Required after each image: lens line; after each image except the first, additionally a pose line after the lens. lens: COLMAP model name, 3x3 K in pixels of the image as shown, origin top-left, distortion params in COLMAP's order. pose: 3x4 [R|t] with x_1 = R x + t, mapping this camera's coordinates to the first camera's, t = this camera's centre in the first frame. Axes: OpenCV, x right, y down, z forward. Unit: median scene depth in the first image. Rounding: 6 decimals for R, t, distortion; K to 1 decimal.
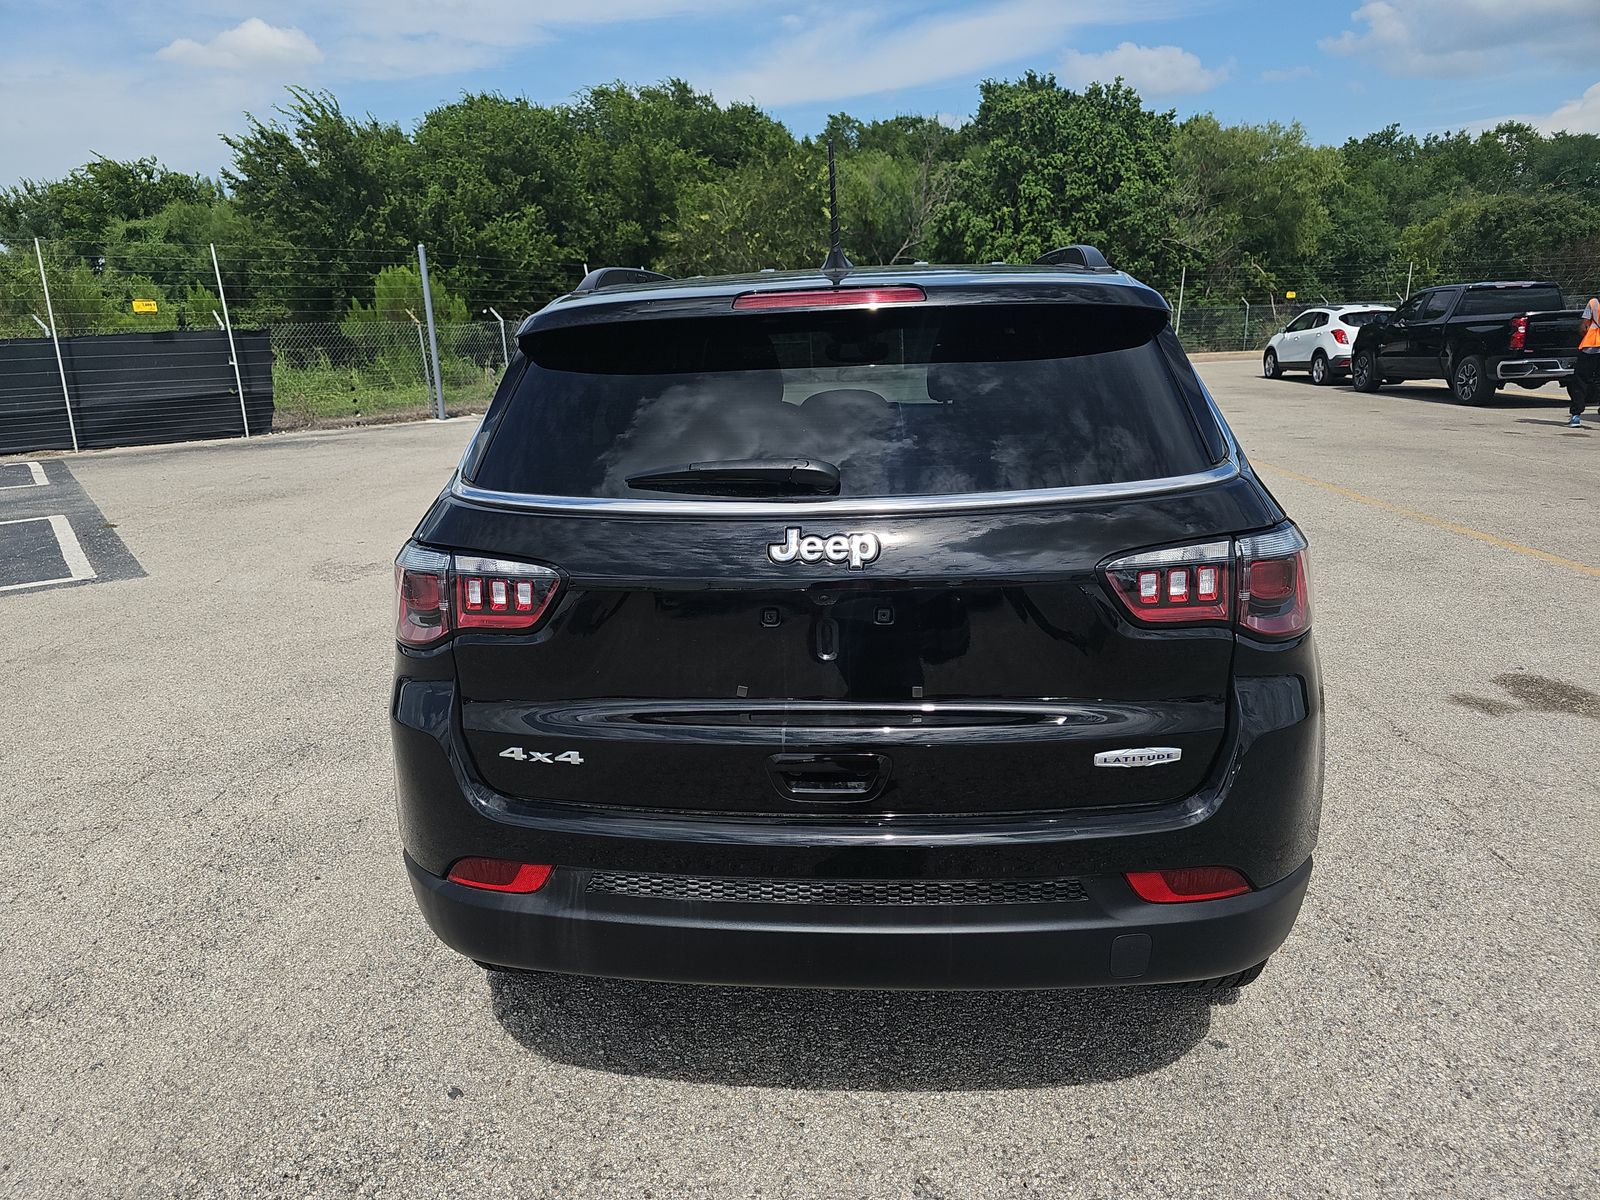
lens RADIAL K [[1172.5, 0, 791.7], [0, 1172.5, 677.1], [0, 0, 1]] dist [0.023682, -0.007136]
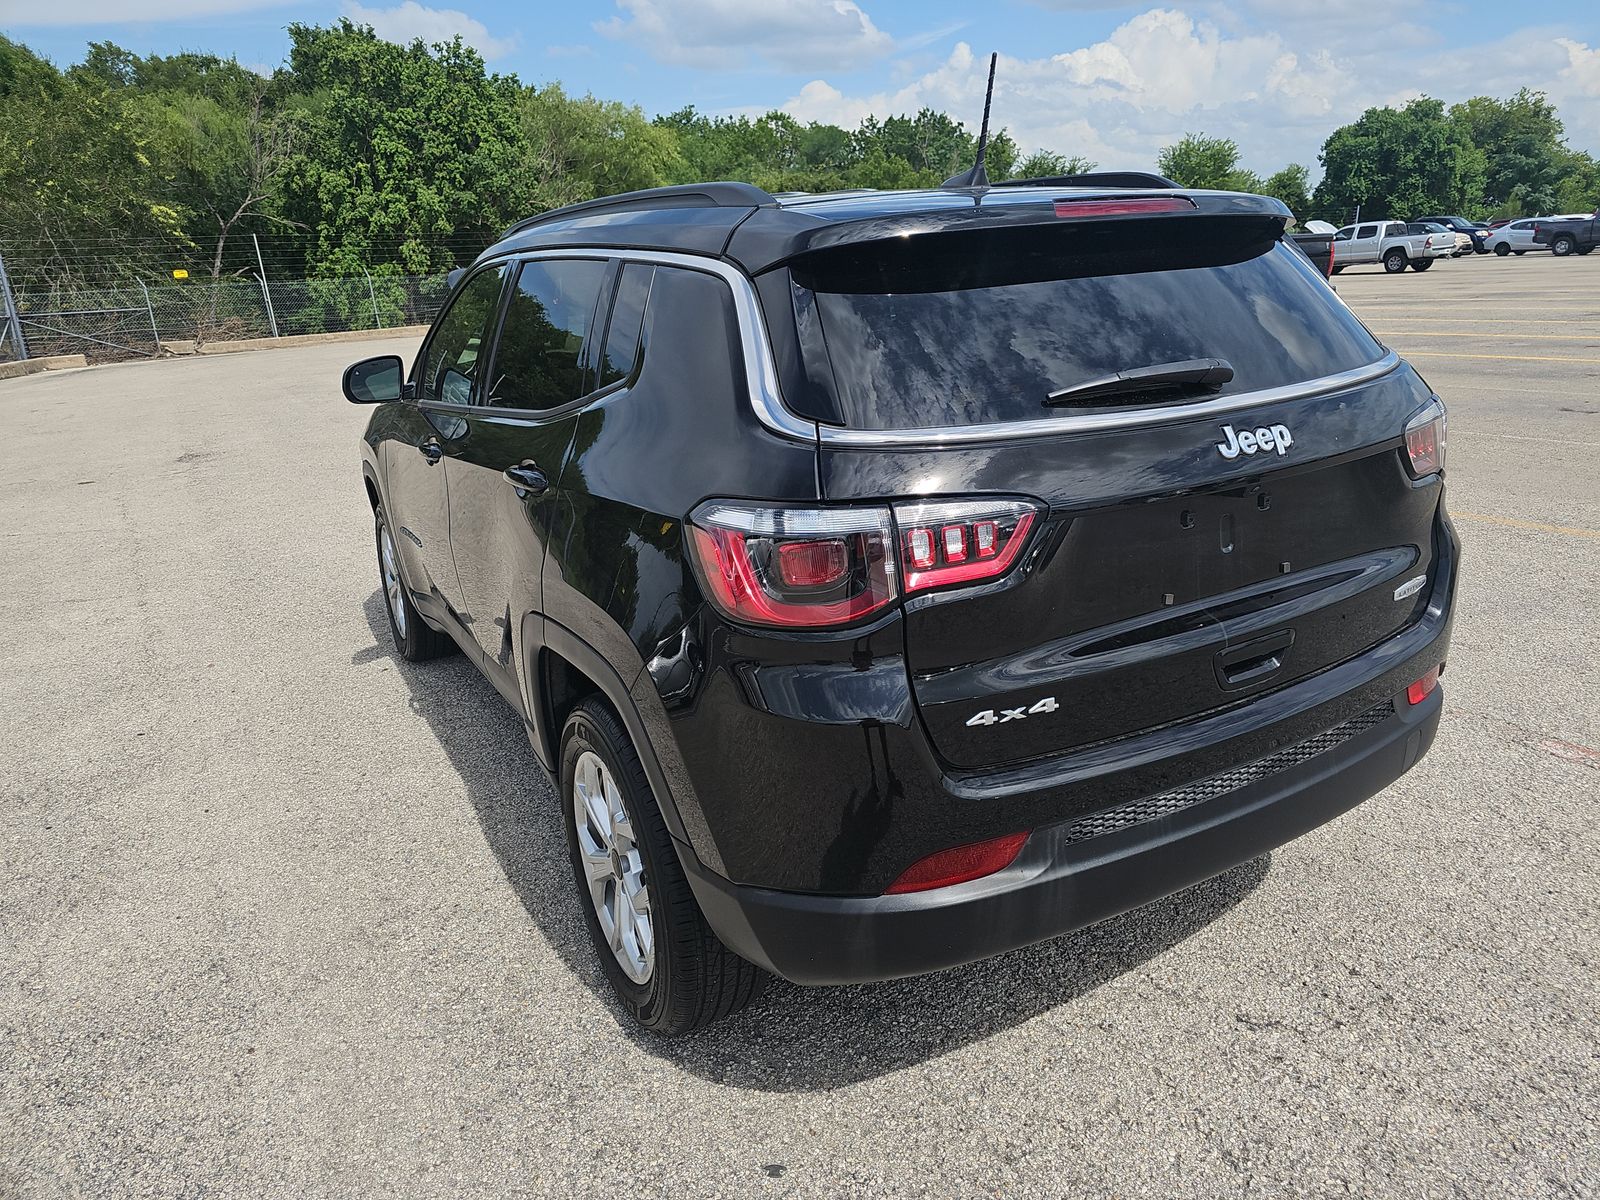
lens RADIAL K [[1155.2, 0, 798.4], [0, 1155.2, 636.2], [0, 0, 1]] dist [0.057072, -0.042912]
pose [[0.789190, -0.198252, 0.581271, -0.159015], [0.202724, 0.977507, 0.058157, -0.014177], [-0.579726, 0.071941, 0.811629, 0.068992]]
